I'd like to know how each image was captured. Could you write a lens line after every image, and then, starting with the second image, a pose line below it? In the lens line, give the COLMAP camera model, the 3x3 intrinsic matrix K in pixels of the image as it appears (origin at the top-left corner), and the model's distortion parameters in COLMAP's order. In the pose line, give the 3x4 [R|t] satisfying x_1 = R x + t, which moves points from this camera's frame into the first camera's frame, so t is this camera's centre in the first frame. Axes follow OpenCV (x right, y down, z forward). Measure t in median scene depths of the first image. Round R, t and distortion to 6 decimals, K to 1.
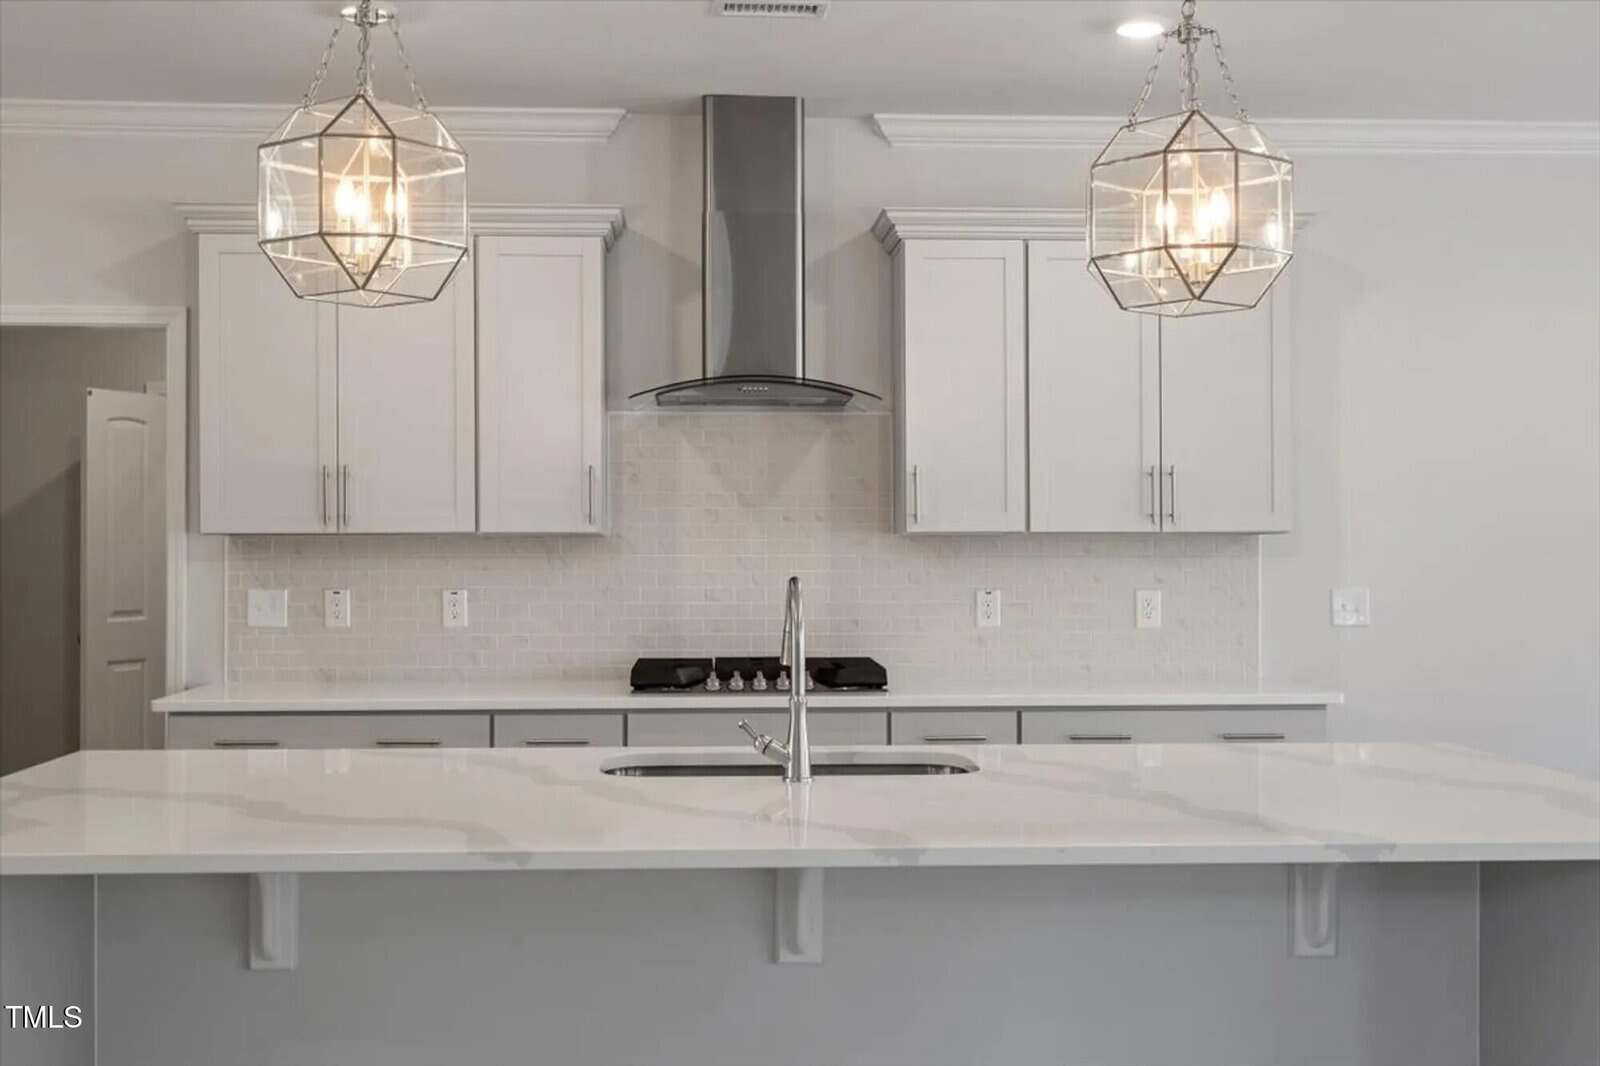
lens RADIAL K [[1781.6, 0, 786.5], [0, 1781.6, 529.4], [0, 0, 1]] dist [0.010151, 0.000000]
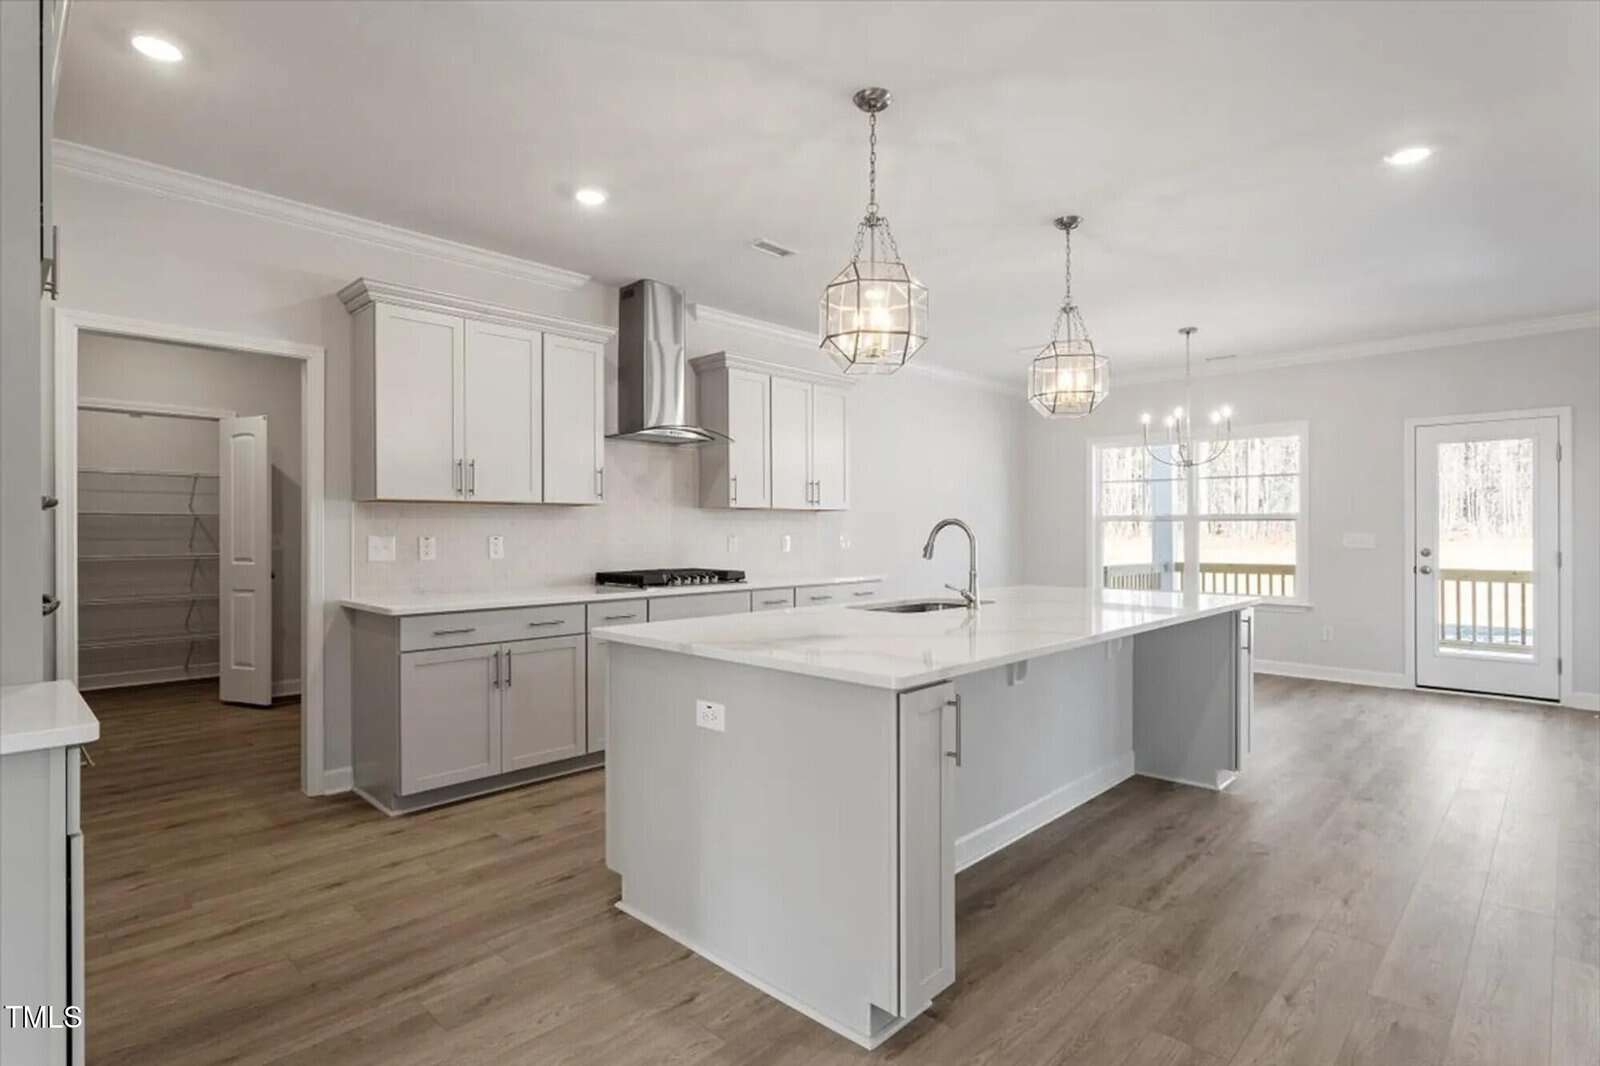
lens RADIAL K [[804.3, 0, 797.6], [0, 804.3, 529.2], [0, 0, 1]] dist [-0.005558, -0.000584]
pose [[0.735105, -0.000443, 0.677954, -0.499419], [-0.004354, 0.999976, 0.005374, 0.021461], [-0.677940, -0.006902, 0.735085, 0.239689]]
